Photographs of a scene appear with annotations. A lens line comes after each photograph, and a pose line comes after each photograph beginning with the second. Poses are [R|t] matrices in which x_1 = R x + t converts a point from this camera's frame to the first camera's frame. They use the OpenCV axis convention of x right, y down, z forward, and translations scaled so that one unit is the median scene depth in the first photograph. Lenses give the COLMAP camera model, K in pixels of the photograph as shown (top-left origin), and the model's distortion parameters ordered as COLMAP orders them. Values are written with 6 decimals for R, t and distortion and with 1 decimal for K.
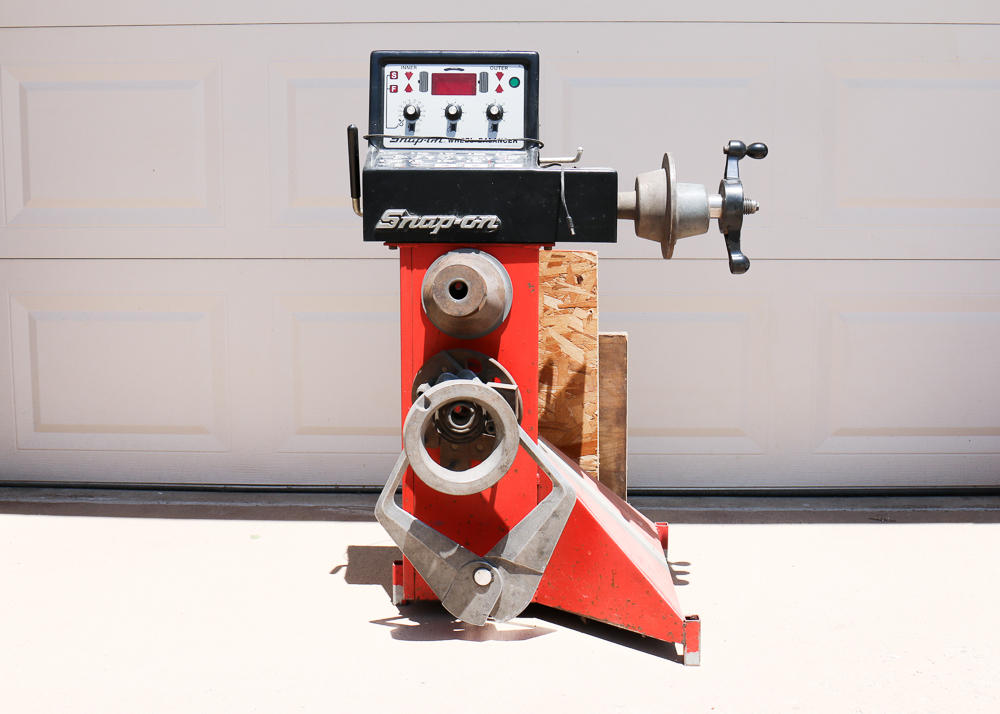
lens RADIAL K [[1264.3, 0, 500.0], [0, 1264.3, 357.0], [0, 0, 1]] dist [-0.161593, 0.002386]
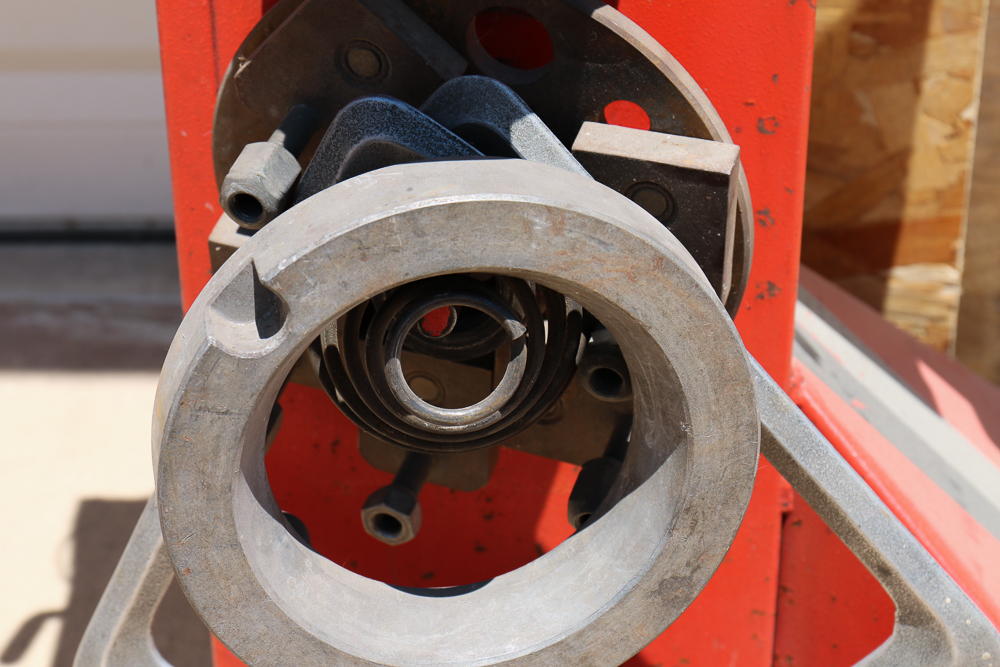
lens RADIAL K [[1997.0, 0, 500.0], [0, 1997.0, 333.5], [0, 0, 1]] dist [-0.011506, 0.138920]
pose [[0.999924, -0.011904, 0.003355, -0.024067], [0.010295, 0.951460, 0.307599, -0.045043], [-0.006854, -0.307541, 0.951510, 0.687133]]
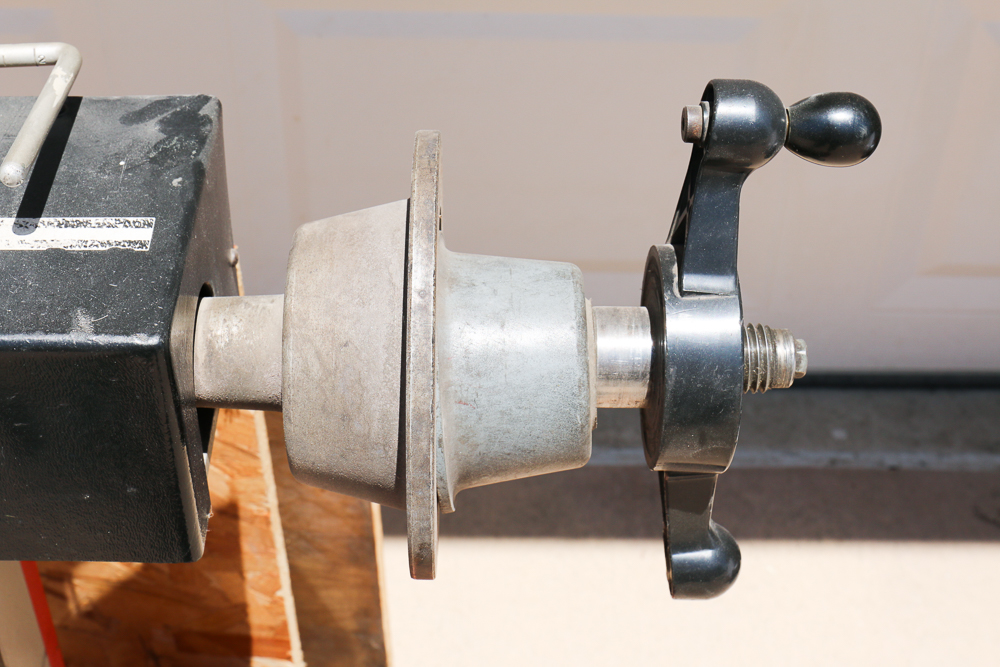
lens RADIAL K [[1522.0, 0, 500.0], [0, 1522.0, 333.5], [0, 0, 1]] dist [-0.011674, -0.017614]
pose [[0.999238, -0.005580, 0.038641, 0.139639], [-0.016529, 0.836185, 0.548198, -0.290425], [-0.035370, -0.548419, 0.835455, 0.777356]]
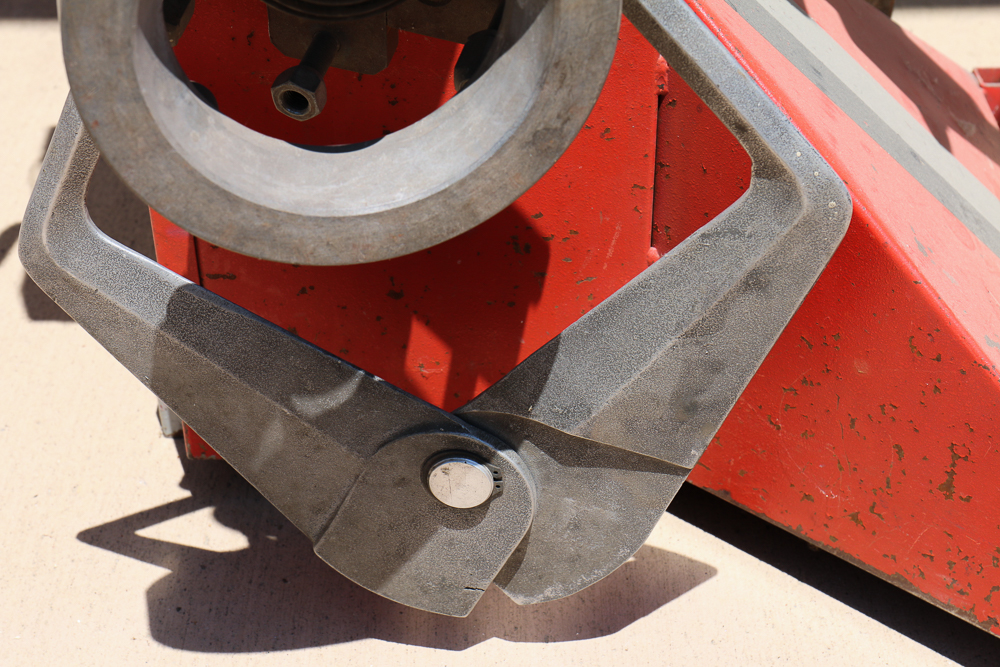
lens RADIAL K [[1734.6, 0, 500.0], [0, 1734.6, 333.5], [0, 0, 1]] dist [-0.029836, 0.014354]
pose [[0.999307, -0.031349, 0.020090, -0.011775], [0.018394, 0.884764, 0.465676, -0.021123], [-0.032374, -0.464984, 0.884727, 0.692516]]
